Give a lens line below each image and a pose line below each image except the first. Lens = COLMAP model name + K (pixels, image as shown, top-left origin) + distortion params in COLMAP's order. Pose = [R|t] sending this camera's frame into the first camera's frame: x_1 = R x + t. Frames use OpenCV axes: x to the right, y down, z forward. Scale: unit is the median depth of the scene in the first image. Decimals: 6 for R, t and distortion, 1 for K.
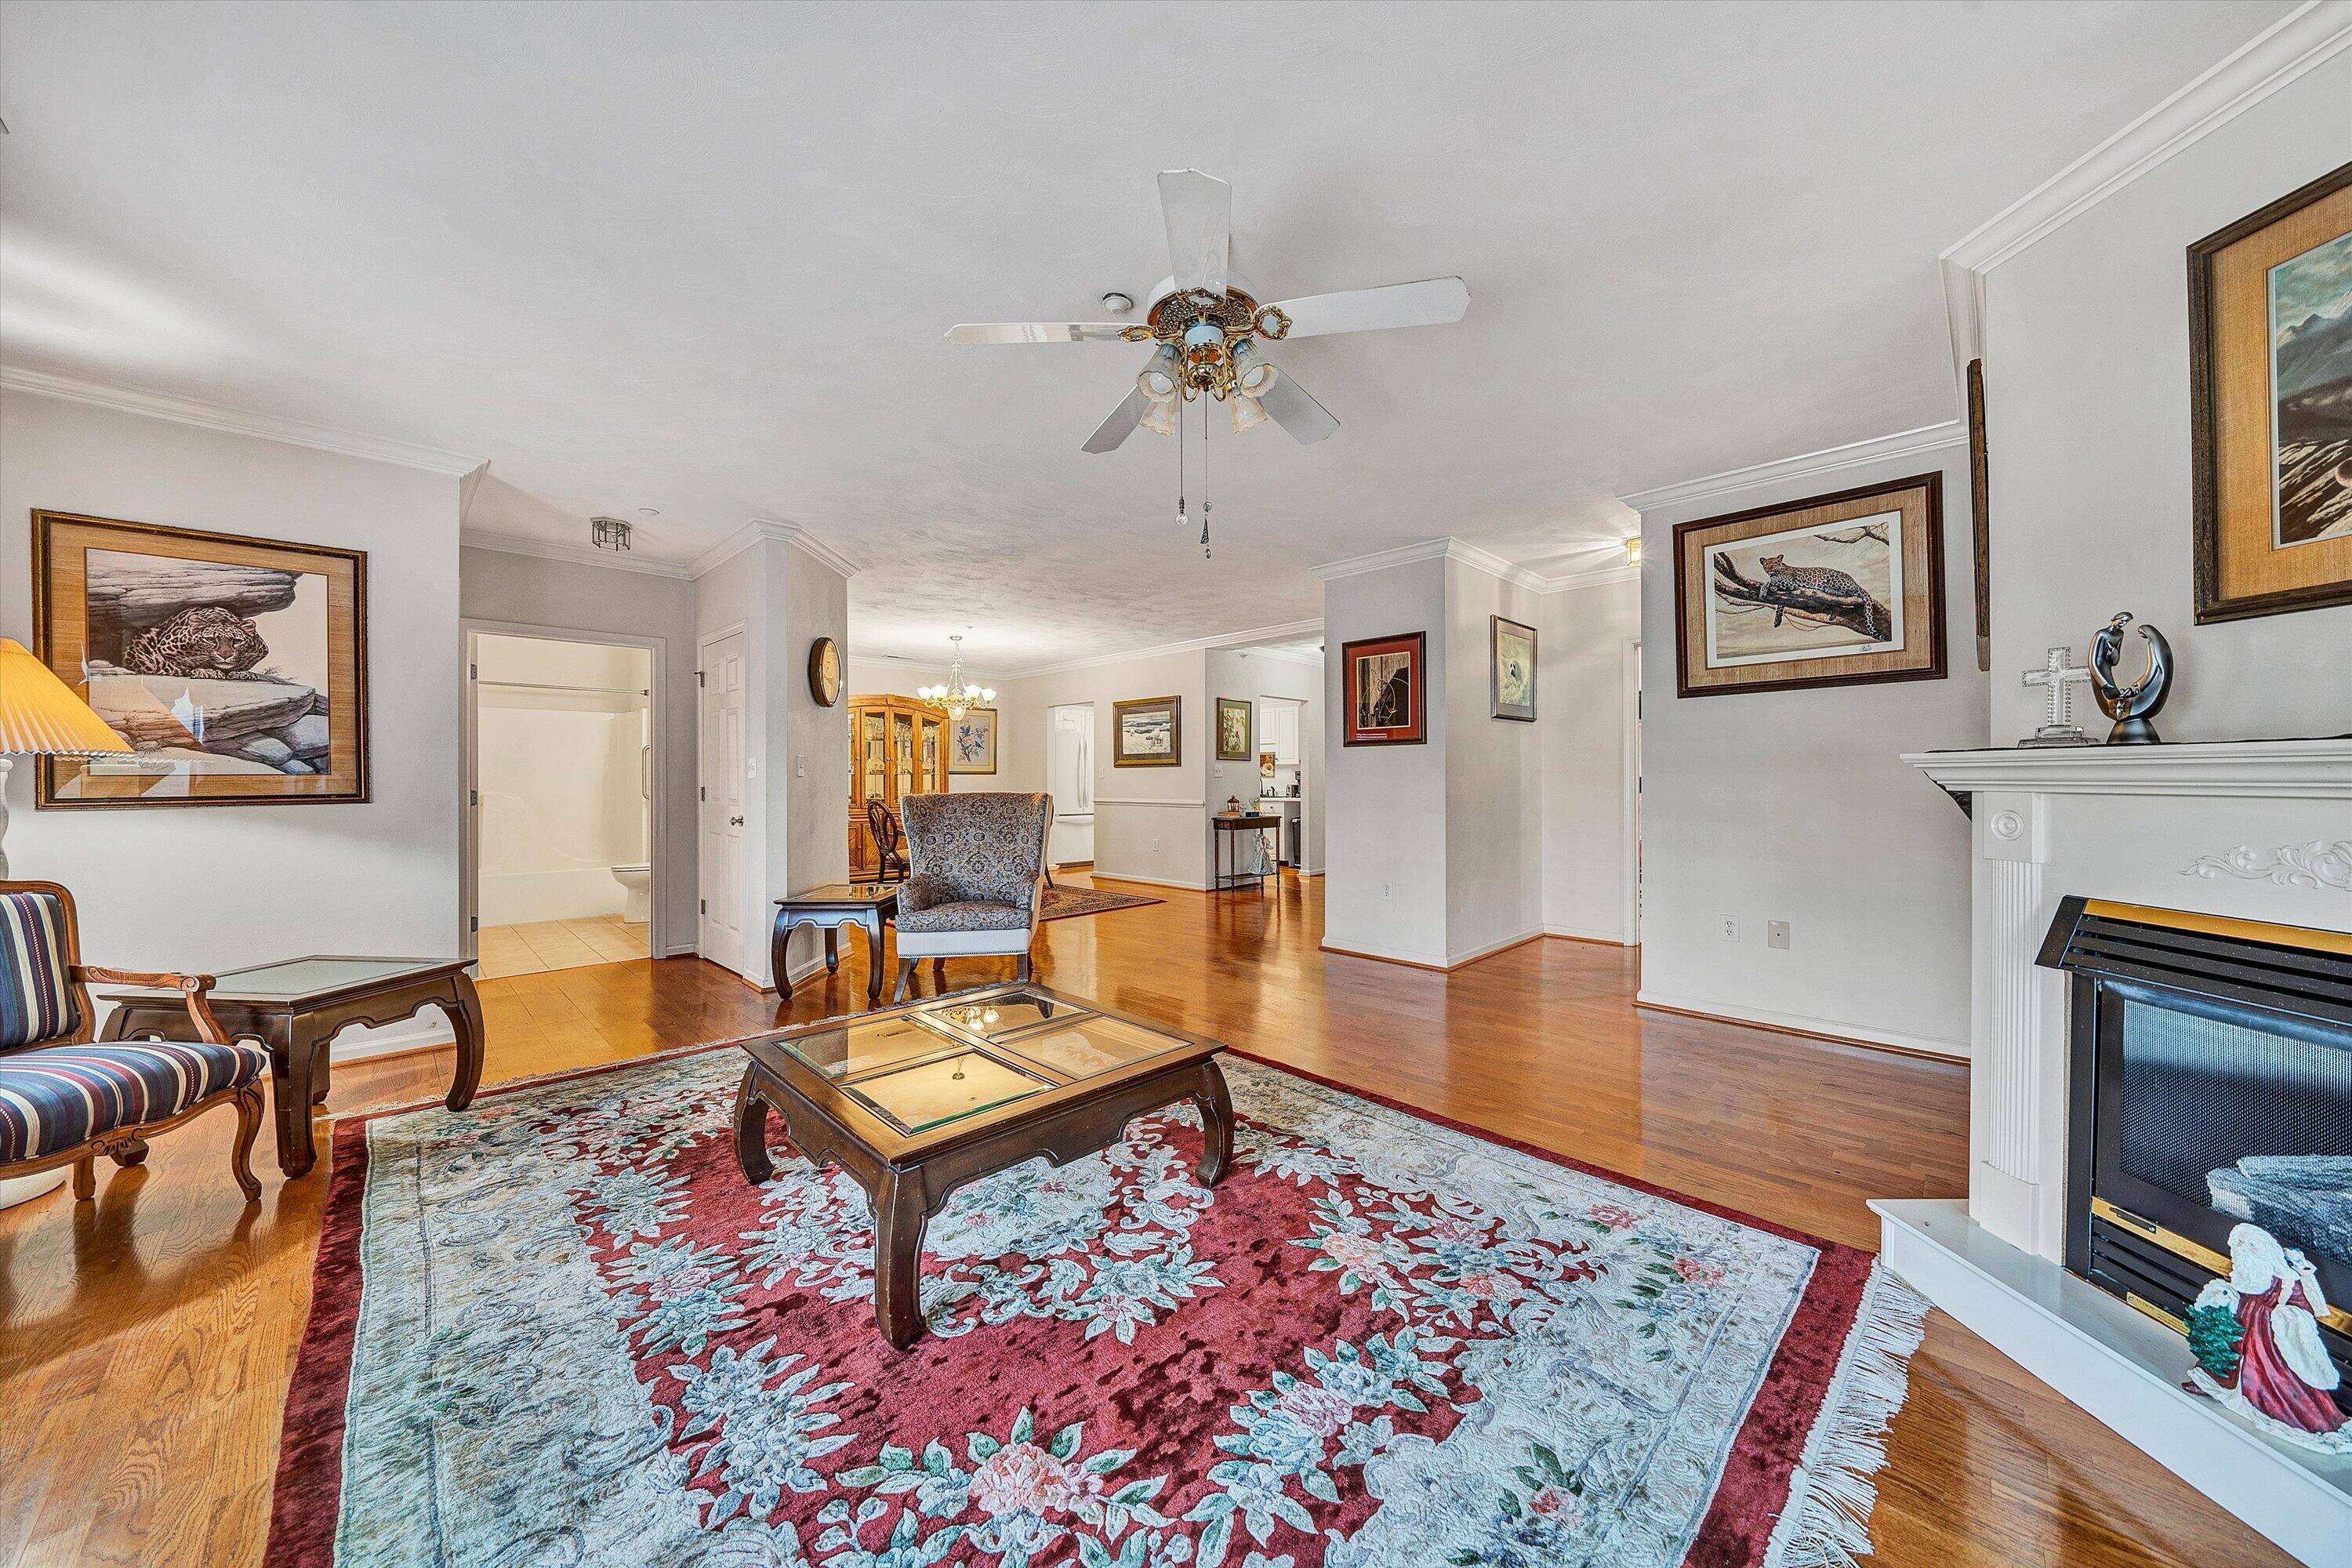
lens RADIAL K [[821.0, 0, 1173.1], [0, 821.0, 780.2], [0, 0, 1]] dist [-0.006533, -0.000011]
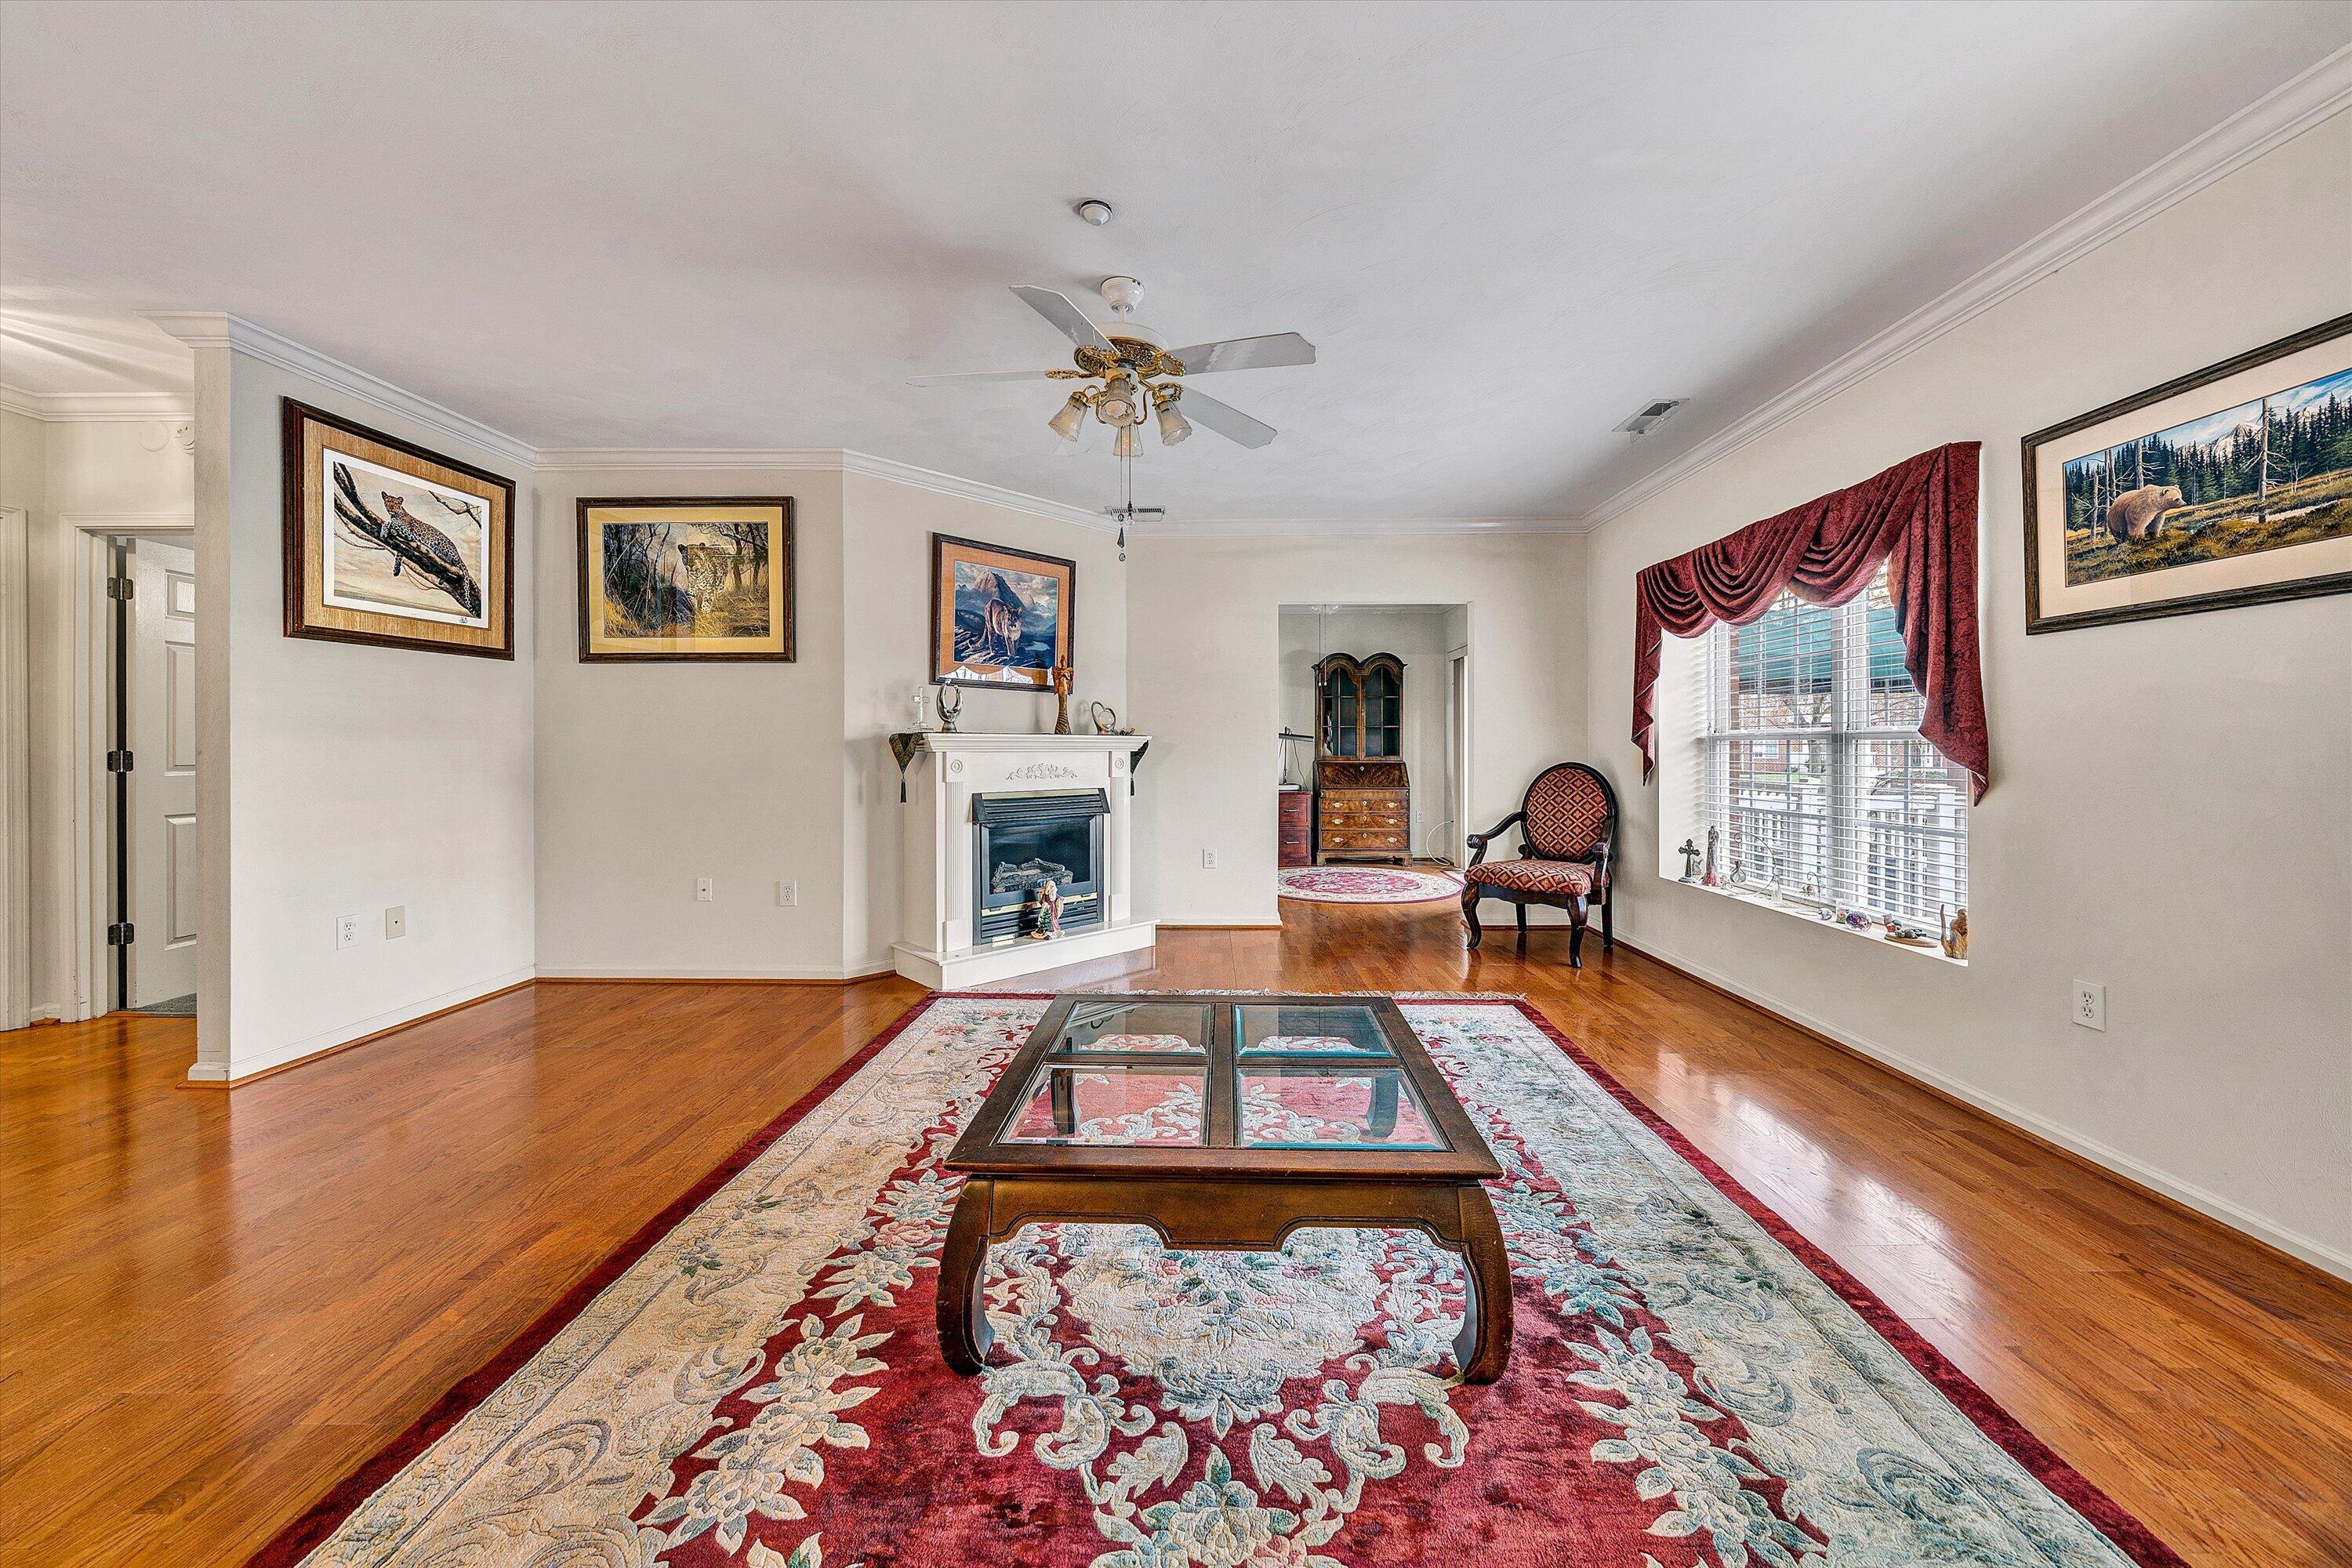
lens RADIAL K [[821.0, 0, 1195.2], [0, 821.0, 754.6], [0, 0, 1]] dist [-0.006533, -0.000011]
pose [[-0.701690, -0.005688, 0.712459, -0.525422], [0.002443, 0.999943, 0.010389, -0.000174], [-0.712478, 0.009030, -0.701637, 1.043988]]
